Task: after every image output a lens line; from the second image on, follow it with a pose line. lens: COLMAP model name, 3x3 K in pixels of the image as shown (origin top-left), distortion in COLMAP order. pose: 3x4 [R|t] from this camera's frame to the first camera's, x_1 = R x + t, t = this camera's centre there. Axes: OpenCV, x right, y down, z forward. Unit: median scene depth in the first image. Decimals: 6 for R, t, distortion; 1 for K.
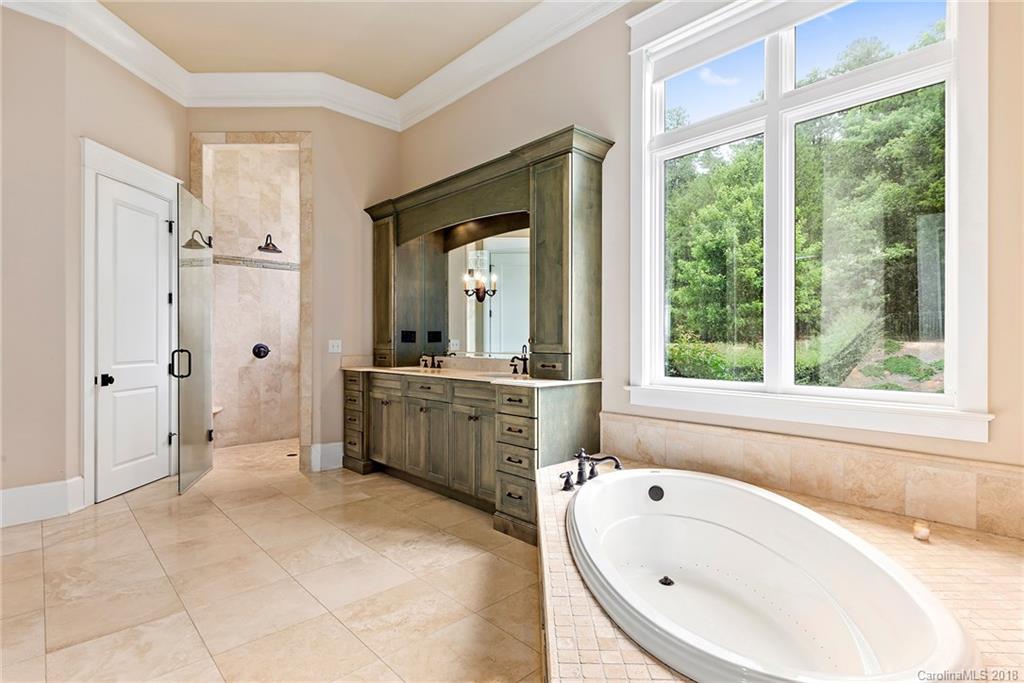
lens RADIAL K [[515.1, 0, 513.1], [0, 515.1, 341.7], [0, 0, 1]] dist [0.006894, 0.001012]
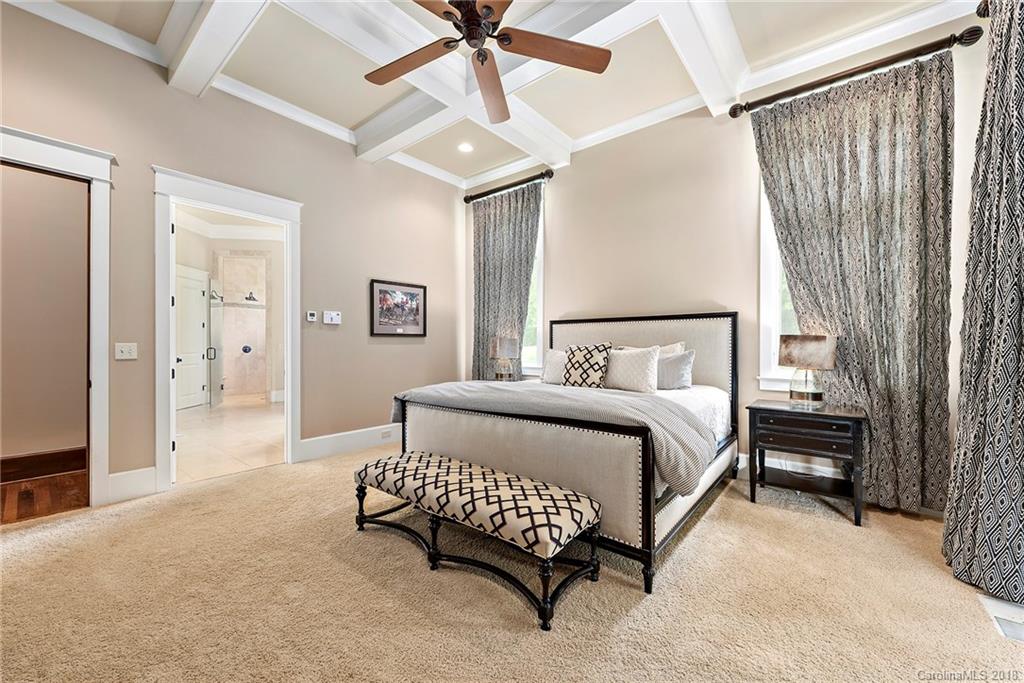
lens RADIAL K [[403.0, 0, 508.9], [0, 403.0, 343.2], [0, 0, 1]] dist [-0.002848, -0.000088]
pose [[0.992542, -0.002242, 0.121885, 0.415333], [0.002577, 0.999993, -0.002588, 0.001766], [-0.121878, 0.002883, 0.992541, -0.847673]]
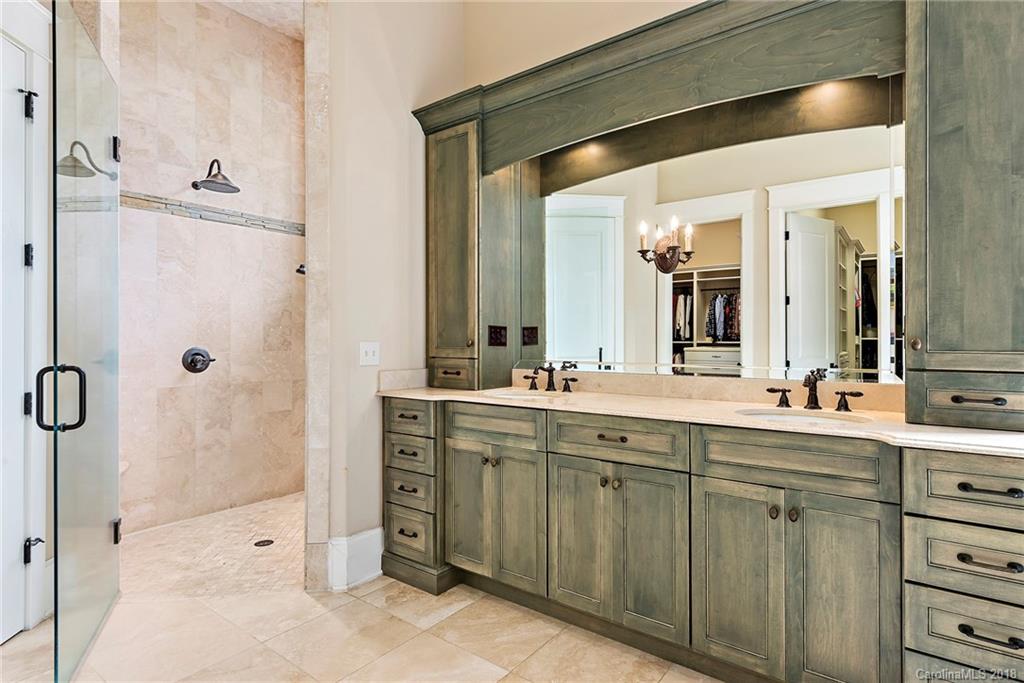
lens RADIAL K [[539.5, 0, 513.2], [0, 539.5, 339.5], [0, 0, 1]] dist [0.006205, -0.002969]
pose [[0.986641, -0.001699, 0.162900, -0.288688], [0.002148, 0.999994, -0.002579, -0.004201], [-0.162895, 0.002895, 0.986639, 0.413427]]
